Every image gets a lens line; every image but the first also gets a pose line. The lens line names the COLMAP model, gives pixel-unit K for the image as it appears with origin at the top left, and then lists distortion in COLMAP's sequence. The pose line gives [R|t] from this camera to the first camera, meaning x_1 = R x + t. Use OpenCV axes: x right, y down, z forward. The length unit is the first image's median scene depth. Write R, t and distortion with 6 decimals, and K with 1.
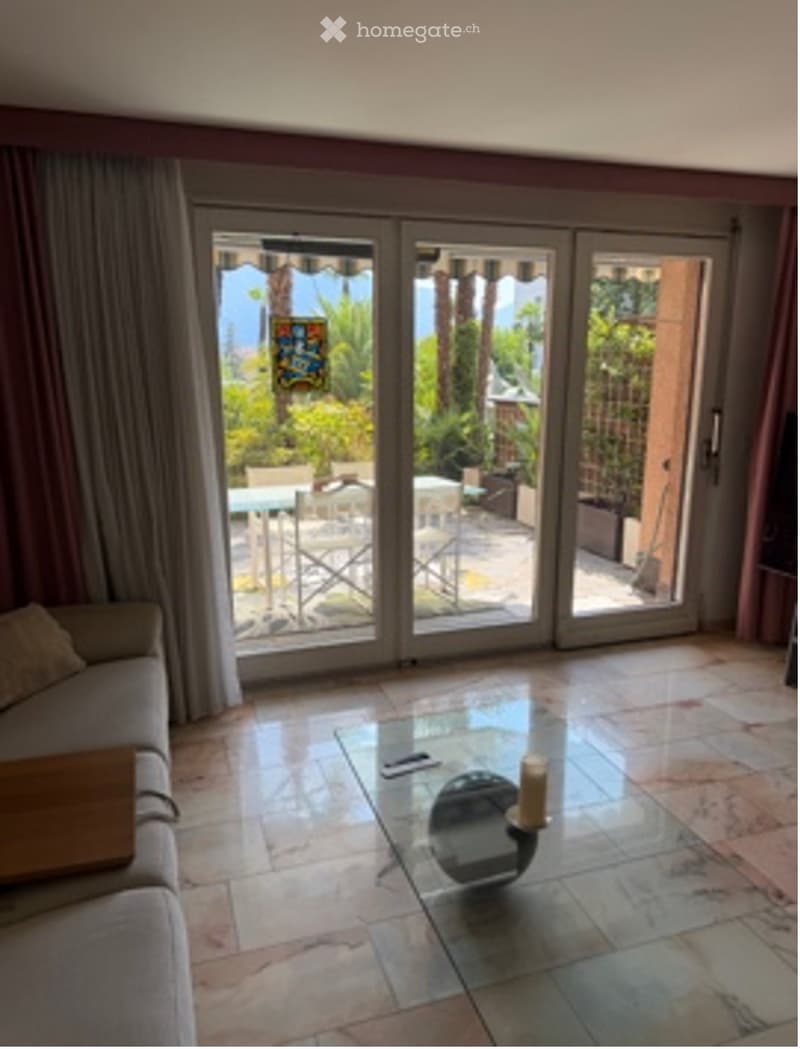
lens RADIAL K [[742.9, 0, 395.7], [0, 742.9, 544.1], [0, 0, 1]] dist [0.006478, -0.012590]
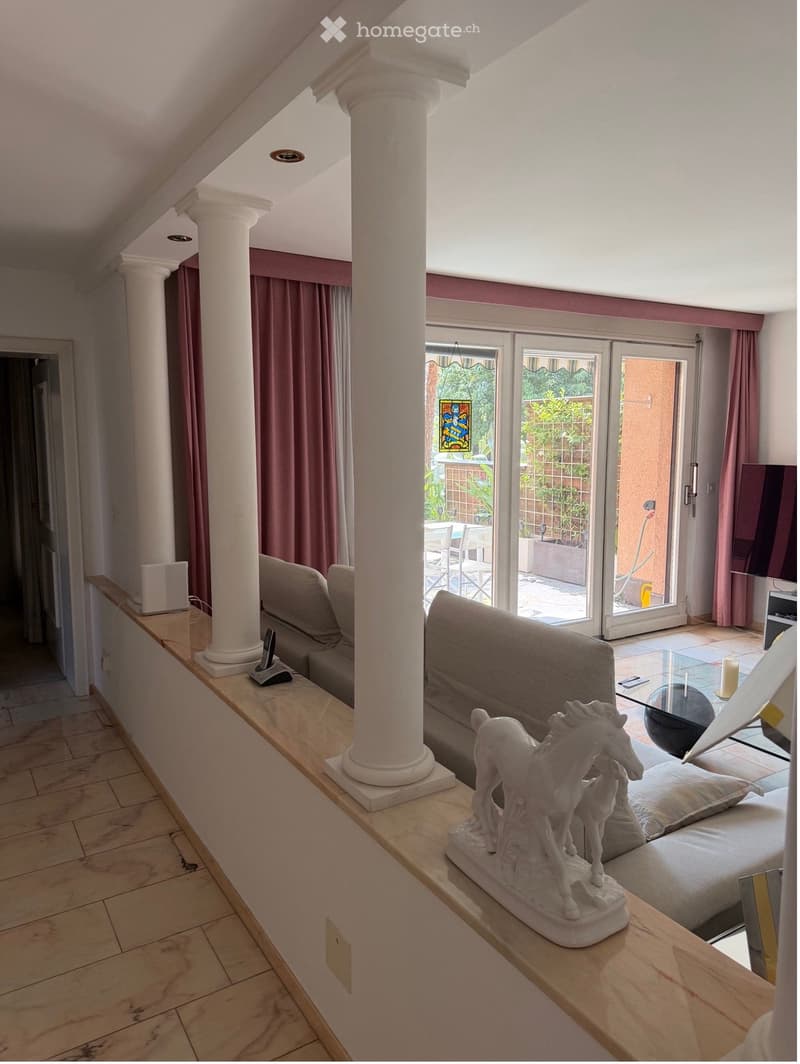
lens RADIAL K [[753.5, 0, 394.1], [0, 753.5, 541.0], [0, 0, 1]] dist [0.006478, -0.012590]
pose [[0.973485, -0.034978, 0.226062, -0.556778], [0.057330, 0.994007, -0.093078, 0.082277], [-0.221452, 0.103570, 0.969656, -0.310688]]
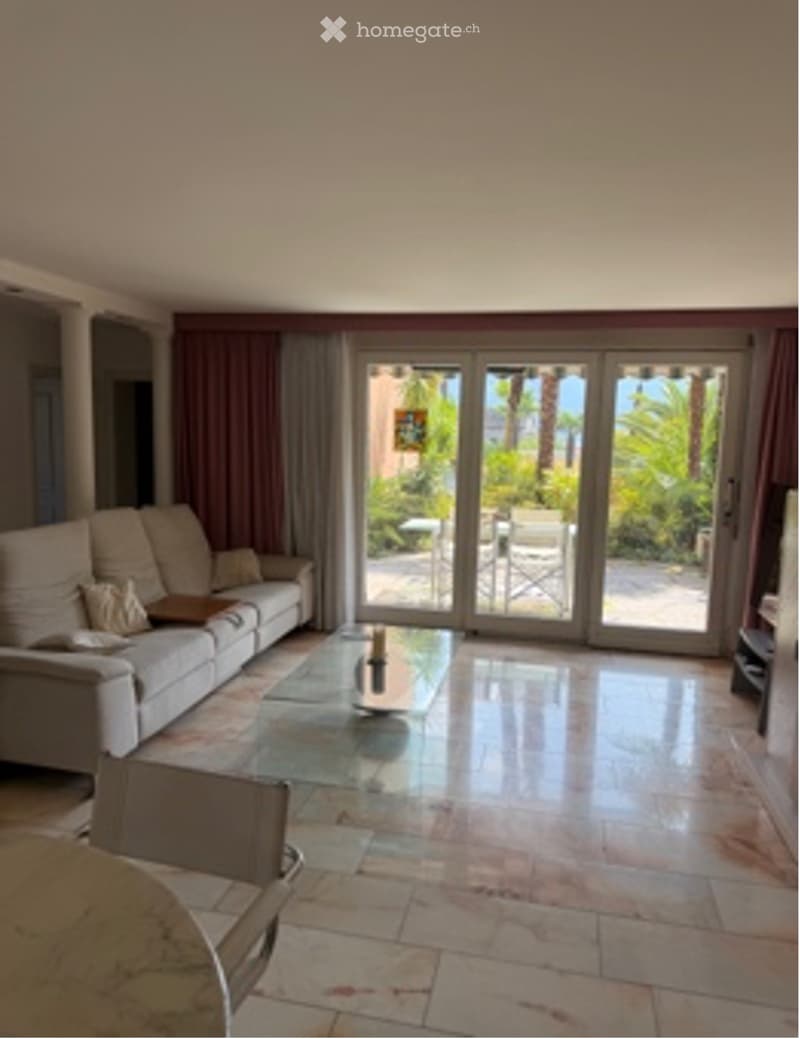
lens RADIAL K [[729.1, 0, 393.5], [0, 729.1, 521.0], [0, 0, 1]] dist [-0.000062, -0.001111]
pose [[0.856219, 0.084050, -0.509730, 0.702263], [-0.144963, 0.986124, -0.080898, 0.092656], [0.495858, 0.143158, 0.856523, -0.425672]]
